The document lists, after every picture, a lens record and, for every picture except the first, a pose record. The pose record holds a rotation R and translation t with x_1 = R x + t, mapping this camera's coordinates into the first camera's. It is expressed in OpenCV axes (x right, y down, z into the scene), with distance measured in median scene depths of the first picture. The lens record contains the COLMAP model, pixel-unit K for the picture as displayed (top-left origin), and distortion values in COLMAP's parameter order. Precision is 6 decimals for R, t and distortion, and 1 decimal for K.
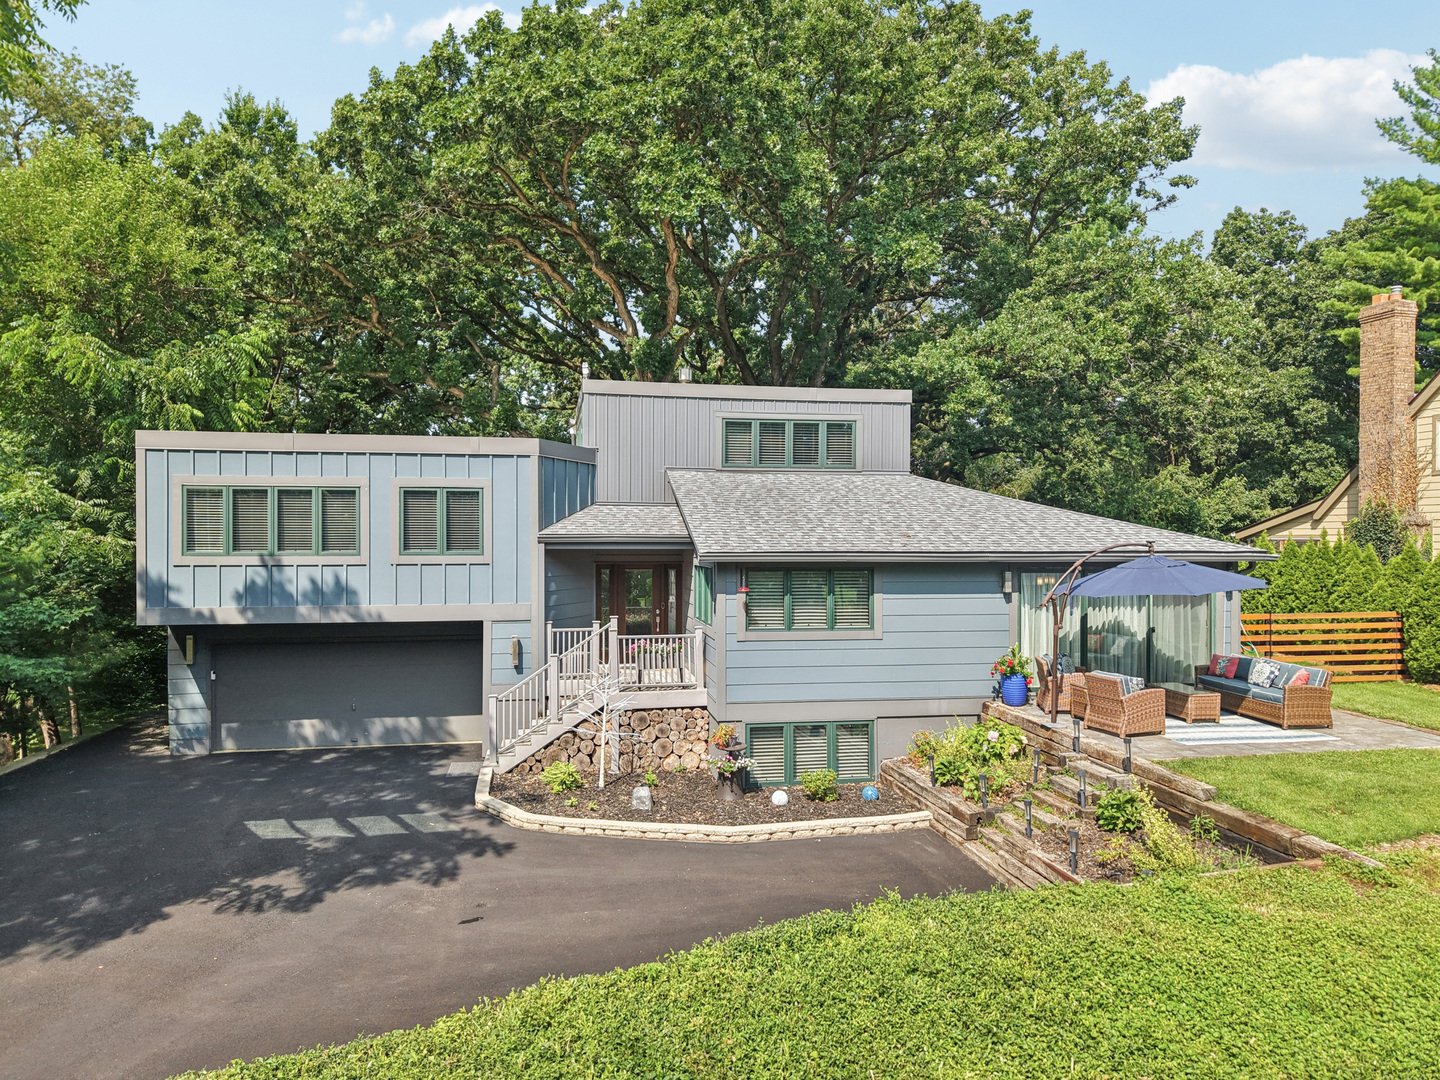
lens RADIAL K [[963.8, 0, 720.0], [0, 963.8, 540.0], [0, 0, 1]] dist [-0.019512, 0.000049]
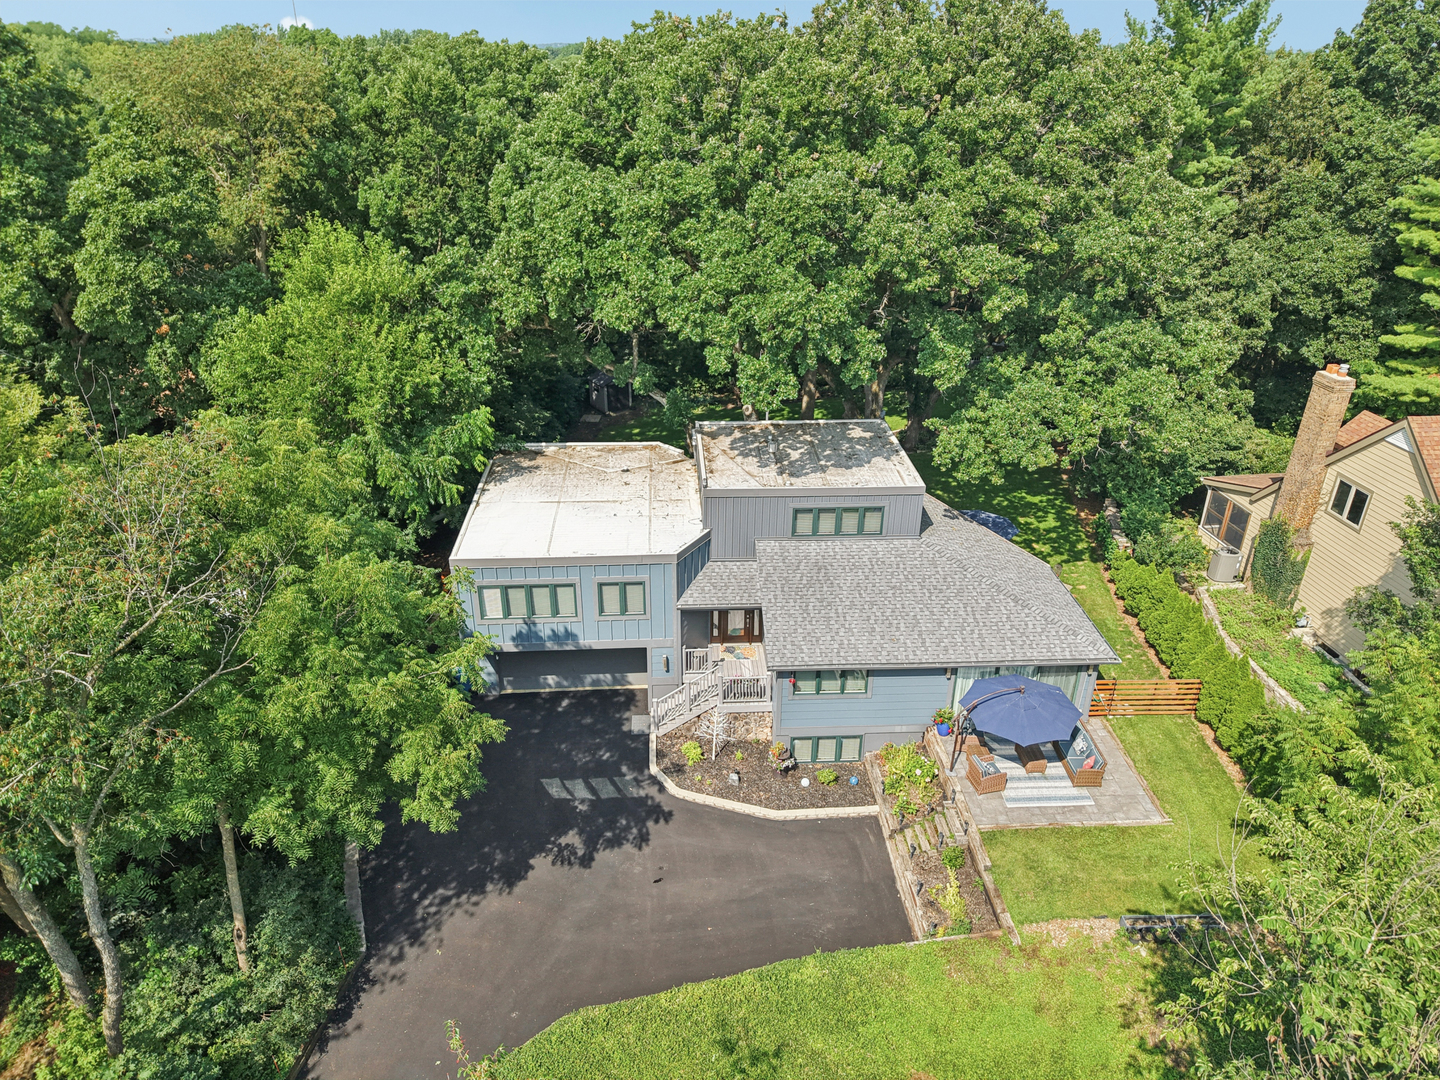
lens RADIAL K [[933.7, 0, 720.0], [0, 933.7, 540.0], [0, 0, 1]] dist [0.004055, 0.000393]
pose [[0.992781, 0.058615, -0.104642, 0.062479], [-0.007313, 0.900410, 0.434980, -1.006527], [0.119717, -0.431075, 0.894339, -0.506258]]
